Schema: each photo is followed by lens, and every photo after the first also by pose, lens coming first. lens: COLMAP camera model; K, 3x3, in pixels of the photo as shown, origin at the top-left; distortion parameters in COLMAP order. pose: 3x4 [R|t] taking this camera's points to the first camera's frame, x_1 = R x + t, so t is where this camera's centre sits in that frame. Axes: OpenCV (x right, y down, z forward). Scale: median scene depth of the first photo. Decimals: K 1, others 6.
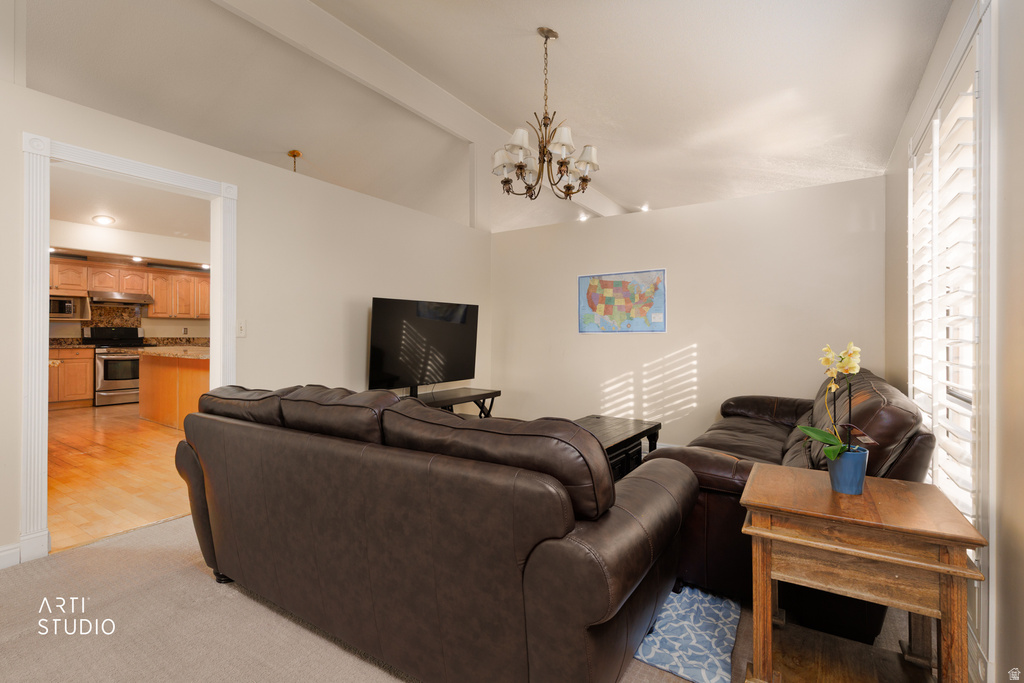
lens RADIAL K [[467.3, 0, 515.6], [0, 467.3, 333.7], [0, 0, 1]] dist [0.005750, 0.000536]
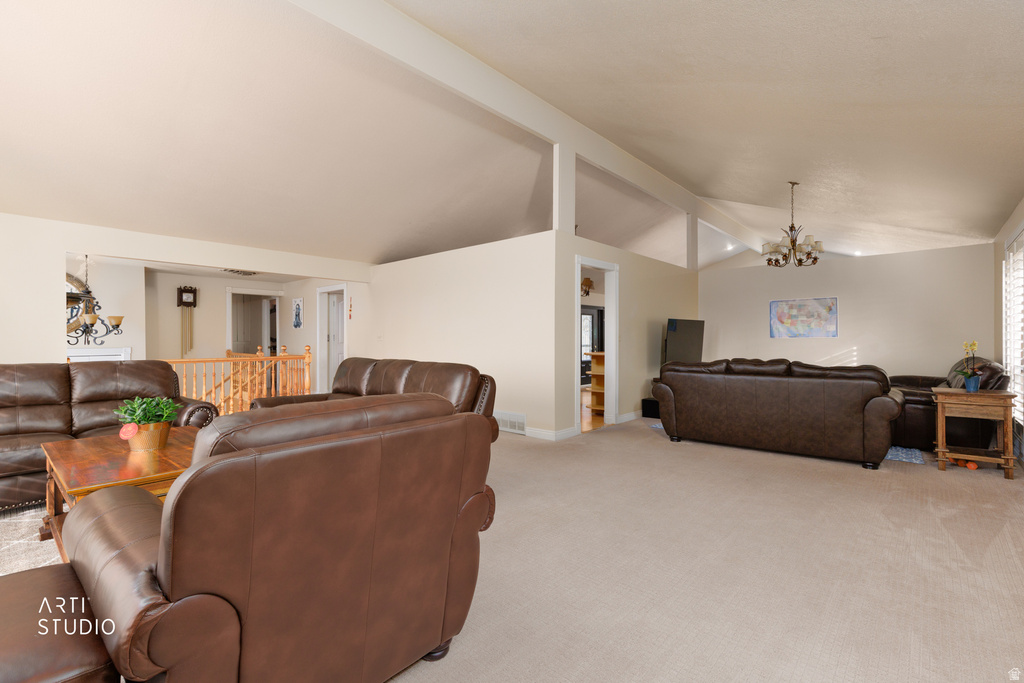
lens RADIAL K [[467.3, 0, 517.1], [0, 467.3, 341.8], [0, 0, 1]] dist [0.005750, 0.000536]
pose [[0.990222, -0.004380, -0.139431, -0.707683], [0.005047, 0.999977, 0.004431, -0.000176], [0.139409, -0.005091, 0.990222, -0.960343]]
